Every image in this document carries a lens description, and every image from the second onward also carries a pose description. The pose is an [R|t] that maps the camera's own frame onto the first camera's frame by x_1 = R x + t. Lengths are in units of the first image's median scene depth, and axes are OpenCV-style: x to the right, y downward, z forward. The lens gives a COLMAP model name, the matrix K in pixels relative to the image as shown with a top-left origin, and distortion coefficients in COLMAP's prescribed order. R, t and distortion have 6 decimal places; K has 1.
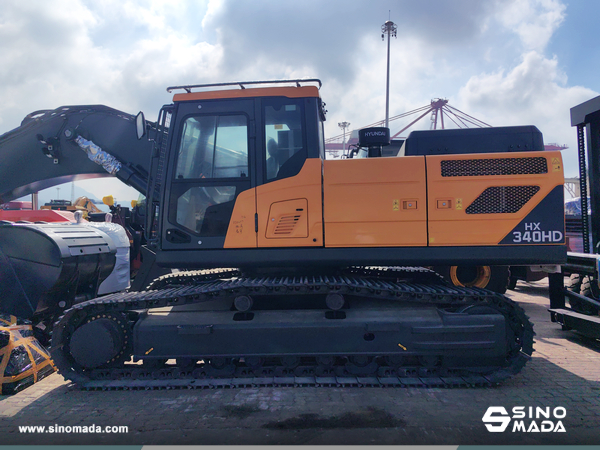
lens RADIAL K [[474.6, 0, 300.0], [0, 474.6, 225.0], [0, 0, 1]] dist [0.077288, -0.121222]
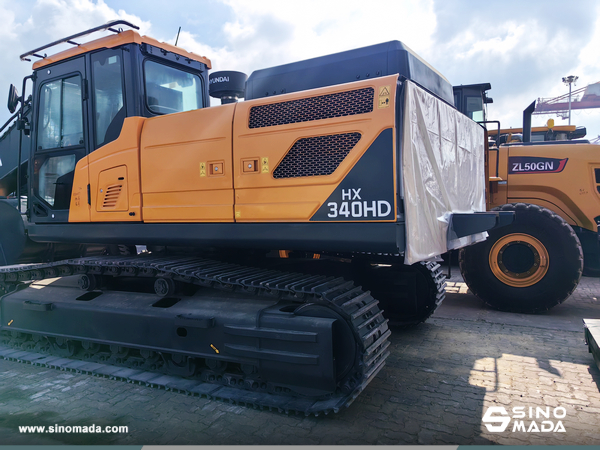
lens RADIAL K [[474.6, 0, 300.0], [0, 474.6, 225.0], [0, 0, 1]] dist [0.077288, -0.121222]
pose [[0.906778, 0.012927, -0.421411, 0.684033], [0.009200, 0.998685, 0.050432, 0.011499], [0.421509, -0.049607, 0.905466, 0.357470]]
